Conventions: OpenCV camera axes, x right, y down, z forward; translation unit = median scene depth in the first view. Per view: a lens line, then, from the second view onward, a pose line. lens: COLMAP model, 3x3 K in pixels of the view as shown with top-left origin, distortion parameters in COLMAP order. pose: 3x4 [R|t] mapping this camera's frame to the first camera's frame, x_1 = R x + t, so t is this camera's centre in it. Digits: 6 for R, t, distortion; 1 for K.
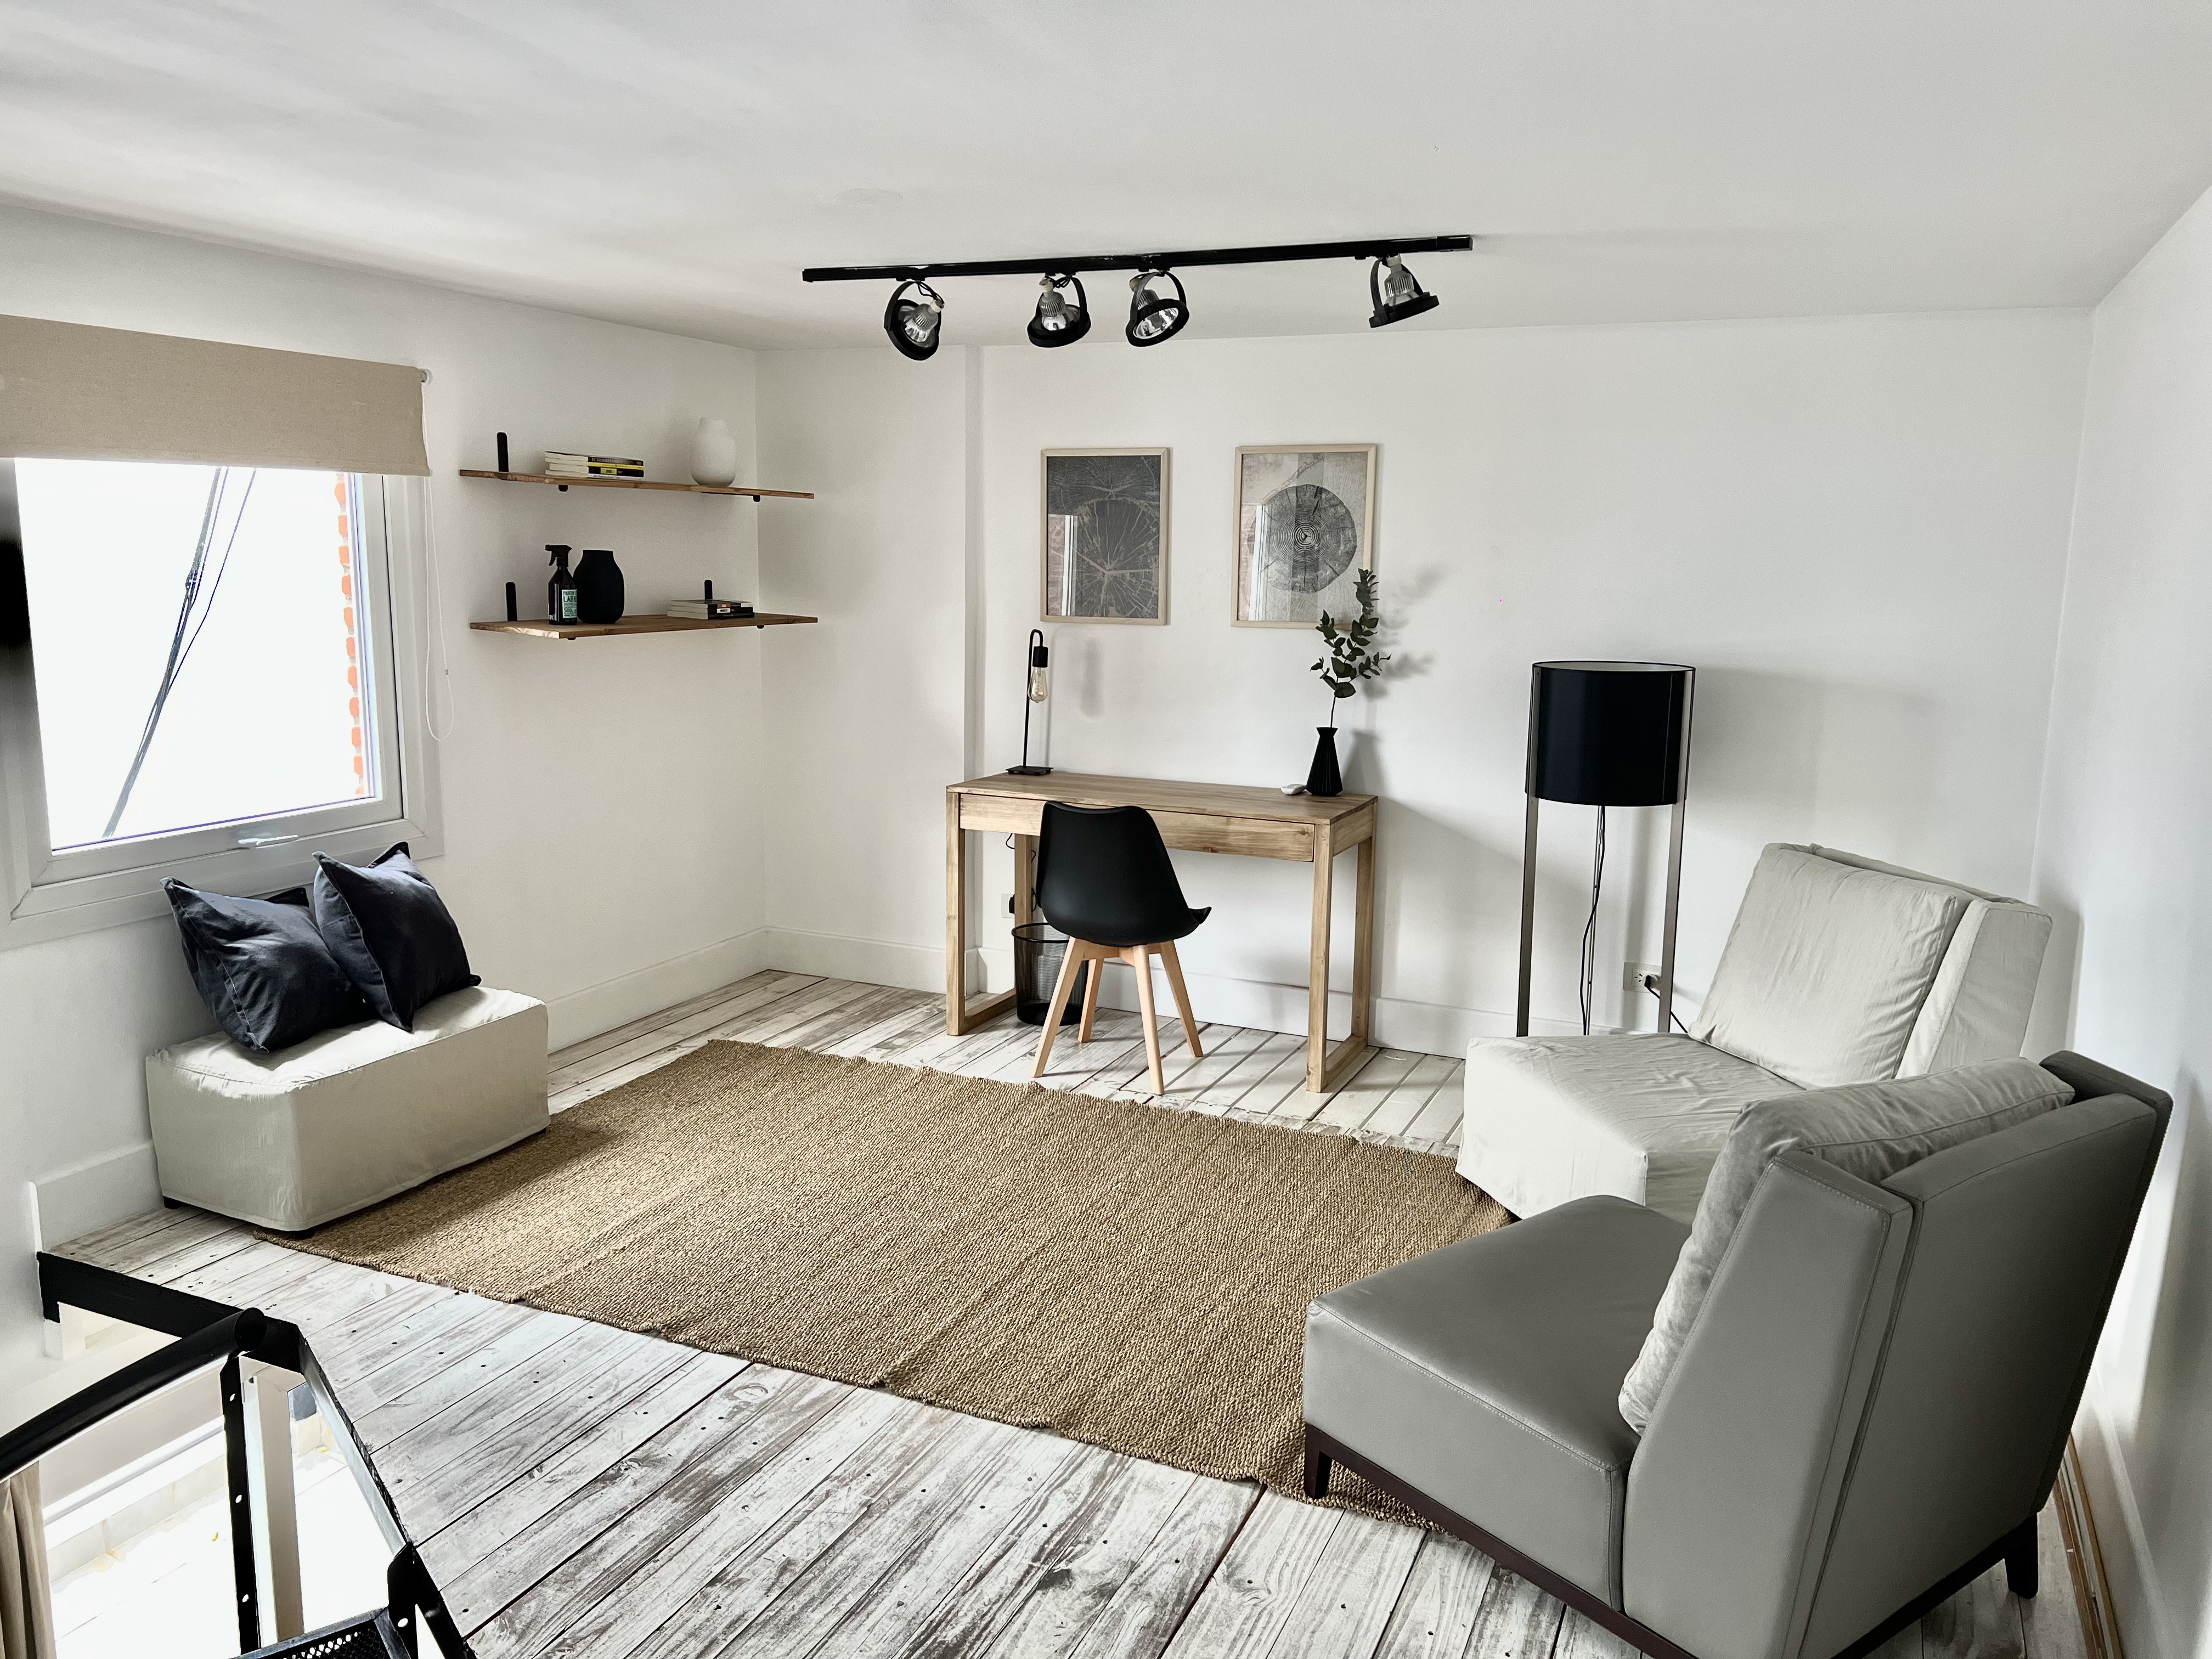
lens RADIAL K [[1685.4, 0, 1112.1], [0, 1685.4, 835.8], [0, 0, 1]] dist [0.028606, -0.016442]
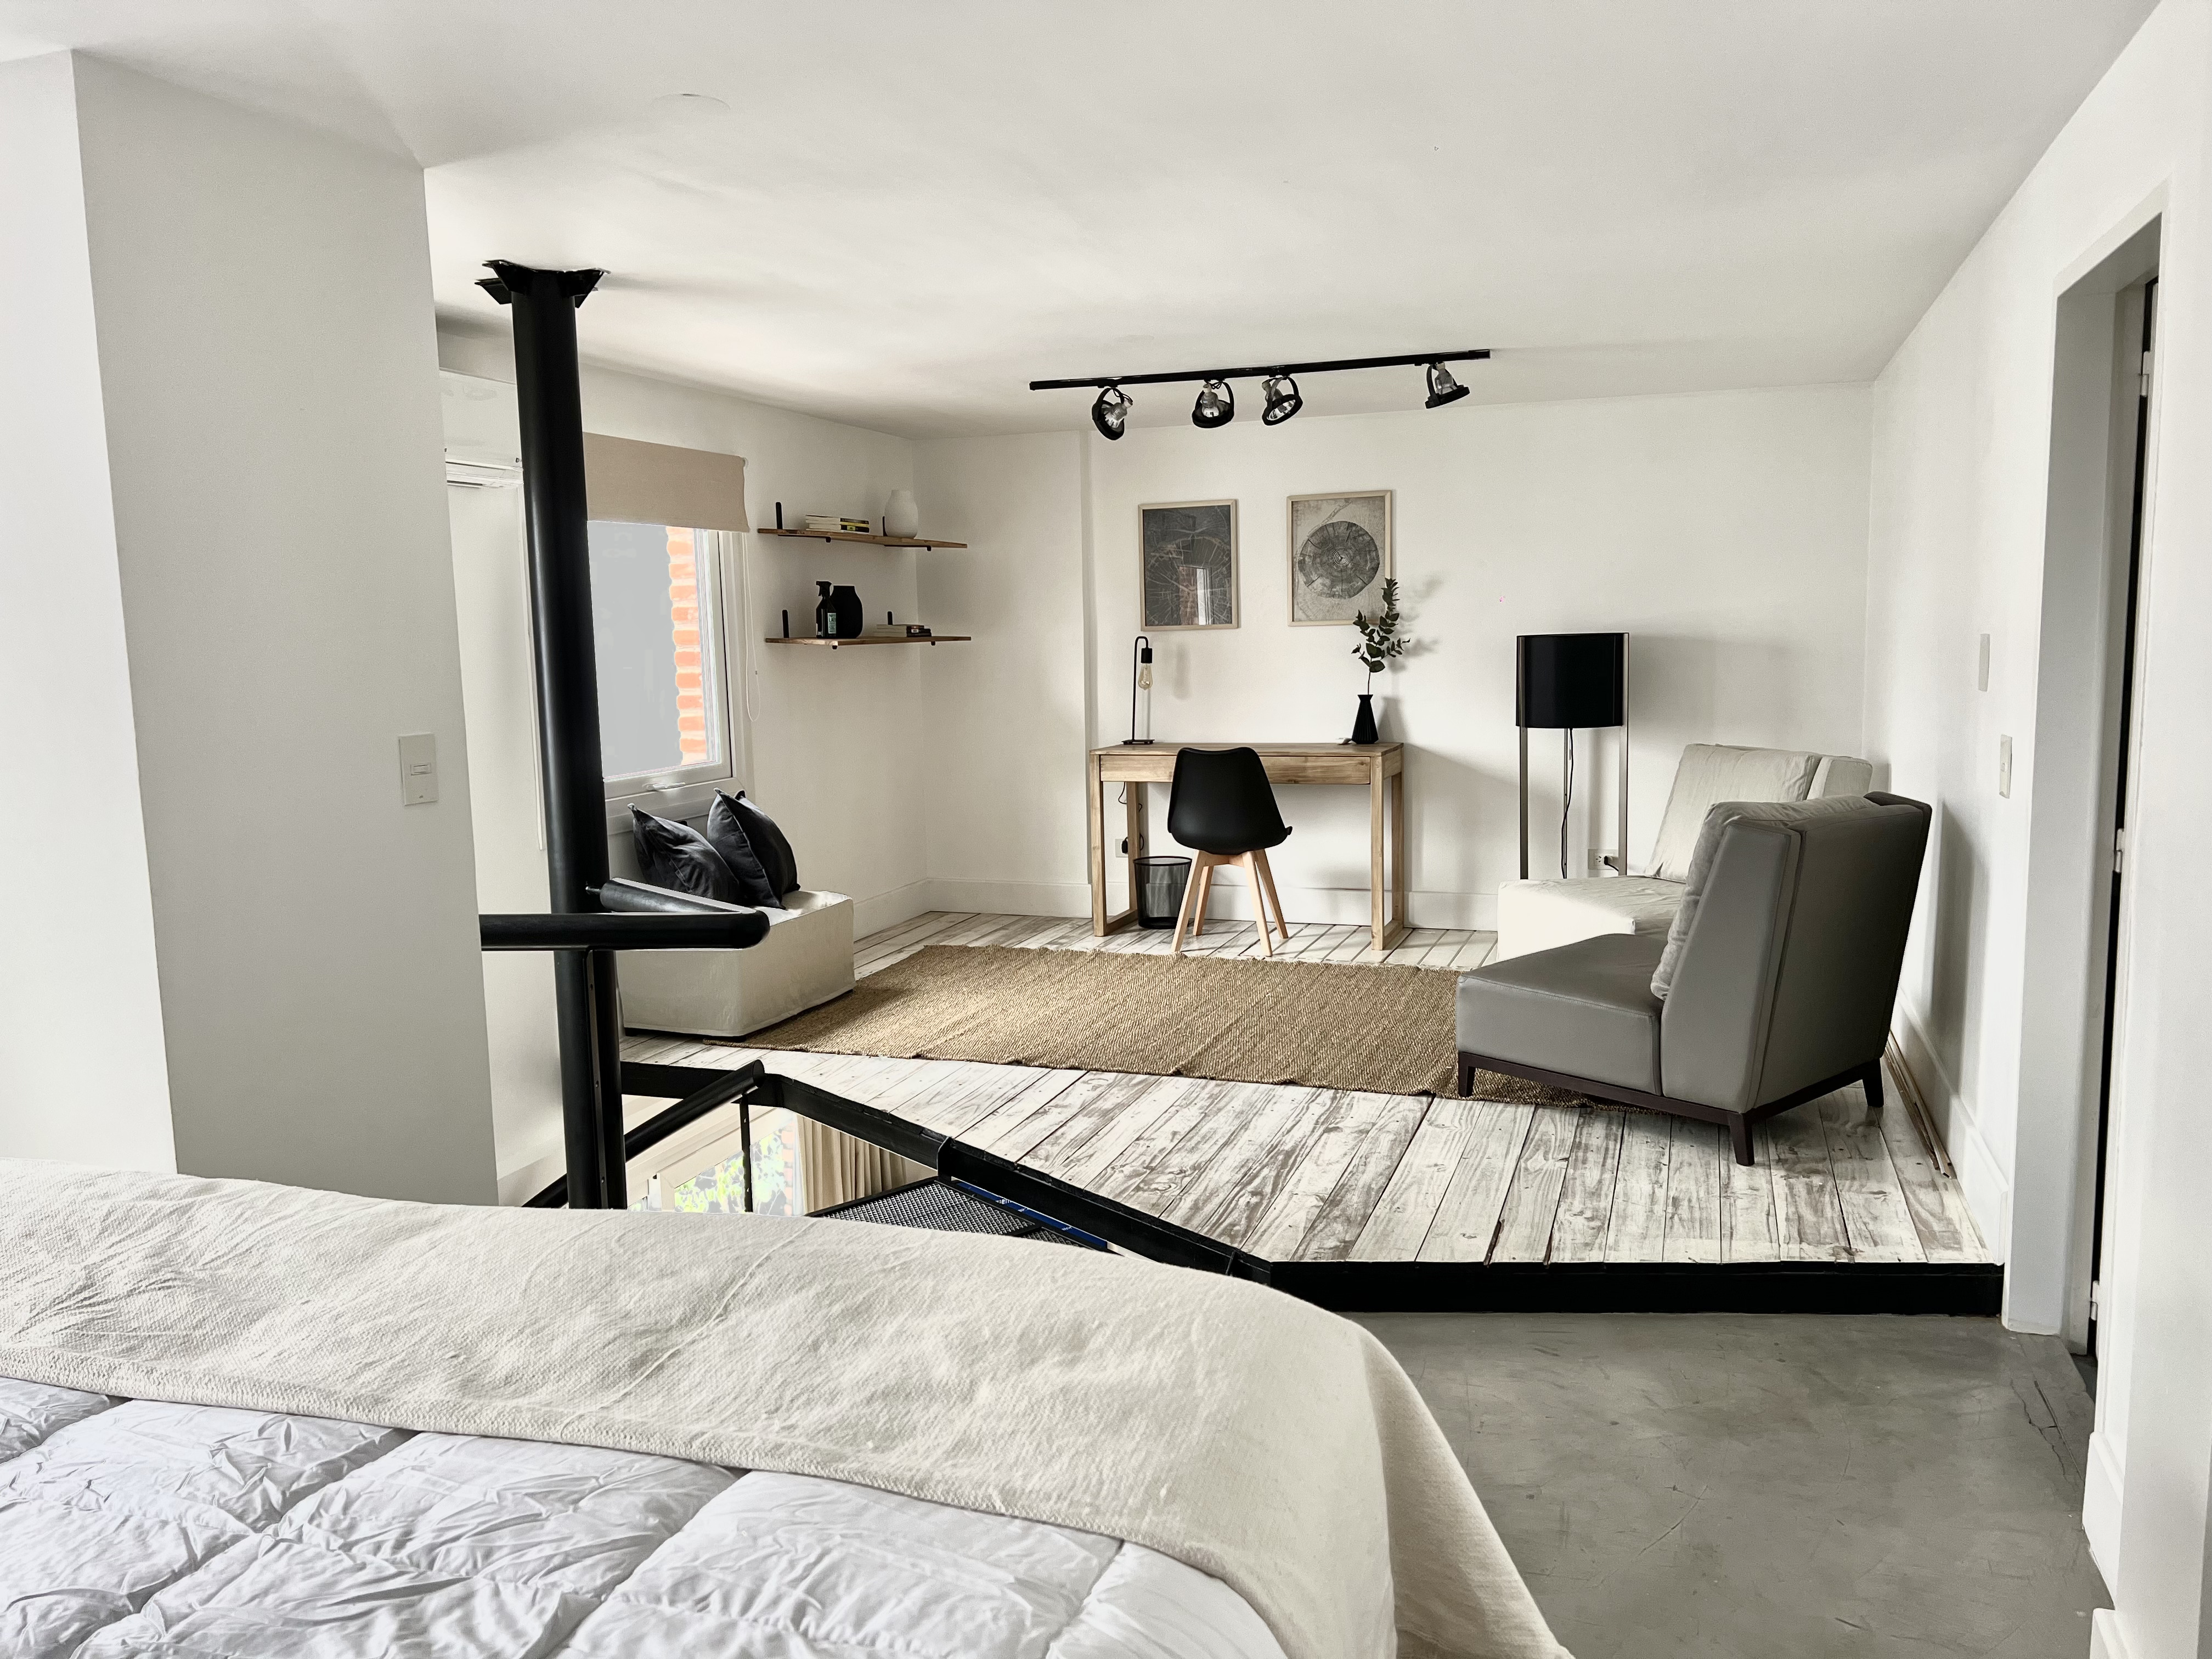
lens RADIAL K [[1685.4, 0, 1101.4], [0, 1685.4, 836.5], [0, 0, 1]] dist [0.028606, -0.016442]
pose [[0.996719, -0.047548, 0.065498, -0.271692], [0.050609, 0.997663, -0.045895, 0.154093], [-0.063163, 0.049059, 0.996797, -0.530055]]
